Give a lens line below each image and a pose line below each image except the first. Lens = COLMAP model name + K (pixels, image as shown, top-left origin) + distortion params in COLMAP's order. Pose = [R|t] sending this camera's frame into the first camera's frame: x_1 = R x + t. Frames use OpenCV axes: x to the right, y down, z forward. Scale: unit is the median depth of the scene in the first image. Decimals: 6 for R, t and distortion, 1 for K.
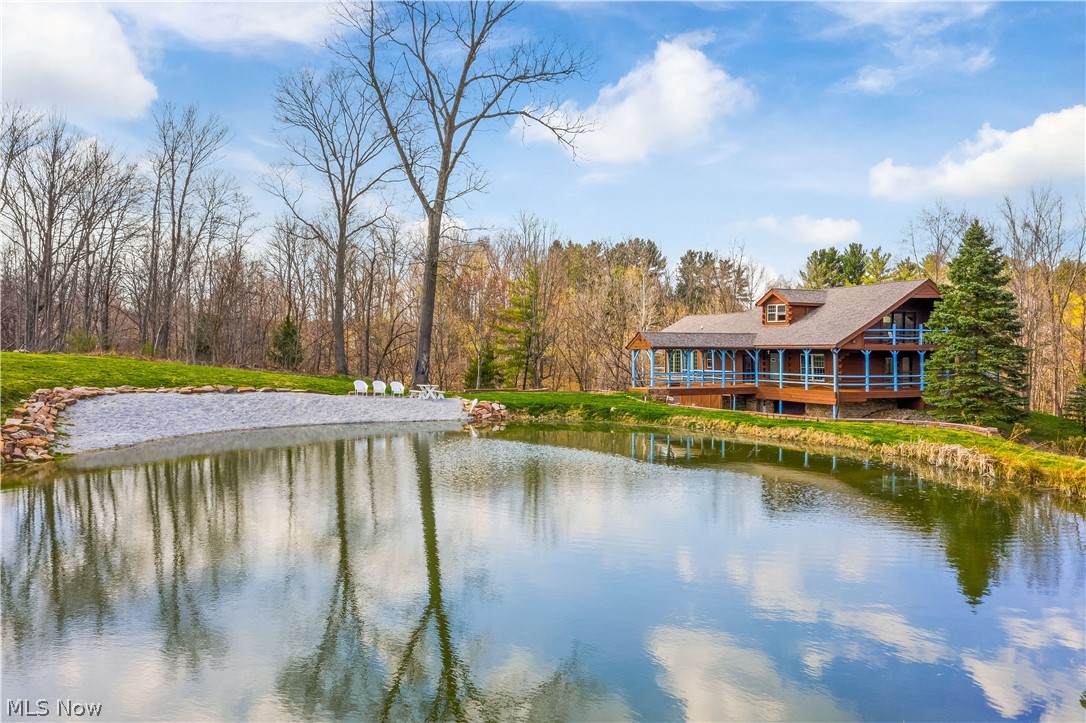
lens RADIAL K [[862.5, 0, 543.0], [0, 862.5, 361.5], [0, 0, 1]] dist [-0.001919, 0.003544]
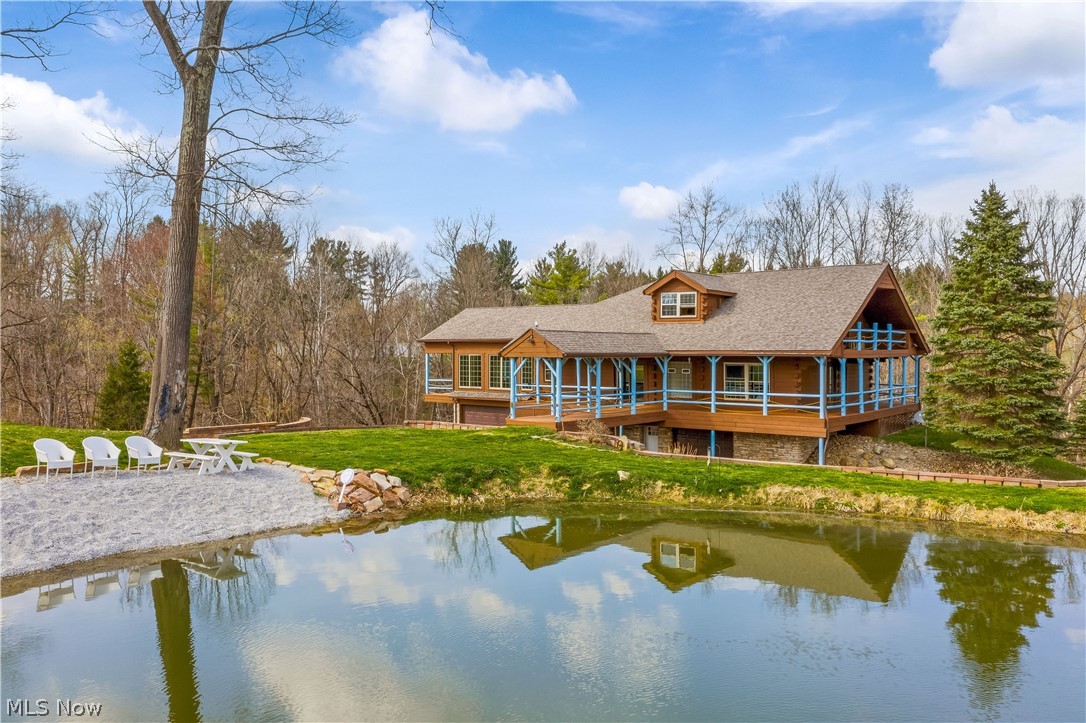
lens RADIAL K [[862.5, 0, 543.0], [0, 862.5, 361.5], [0, 0, 1]] dist [-0.001919, 0.003544]
pose [[0.883847, -0.006351, 0.467733, -0.161506], [0.006033, 0.999979, 0.002177, -0.011987], [-0.467737, 0.000898, 0.883867, 0.432022]]
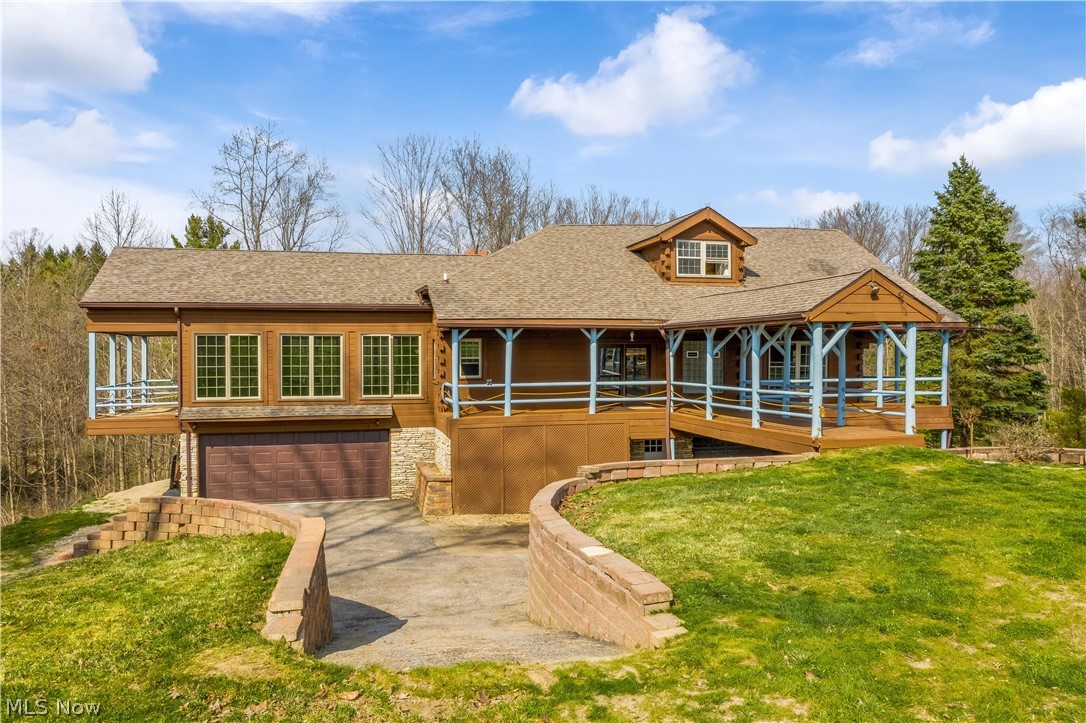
lens RADIAL K [[862.5, 0, 543.0], [0, 862.5, 361.5], [0, 0, 1]] dist [-0.001919, 0.003544]
pose [[0.147861, -0.022677, 0.988748, -0.236537], [0.018493, 0.999626, 0.020161, -0.009130], [-0.988835, 0.015304, 0.148225, 1.033487]]
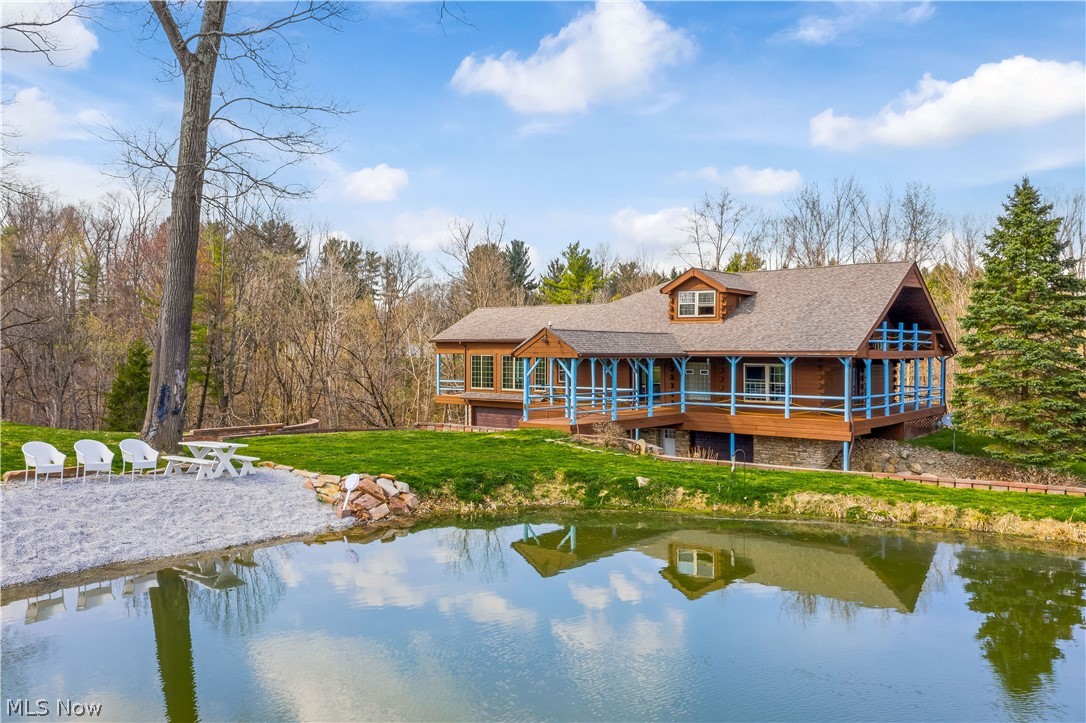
lens RADIAL K [[862.5, 0, 543.0], [0, 862.5, 361.5], [0, 0, 1]] dist [-0.001919, 0.003544]
pose [[0.890510, -0.004219, 0.454943, -0.153364], [0.004347, 0.999990, 0.000766, -0.011455], [-0.454942, 0.001296, 0.890520, 0.449932]]
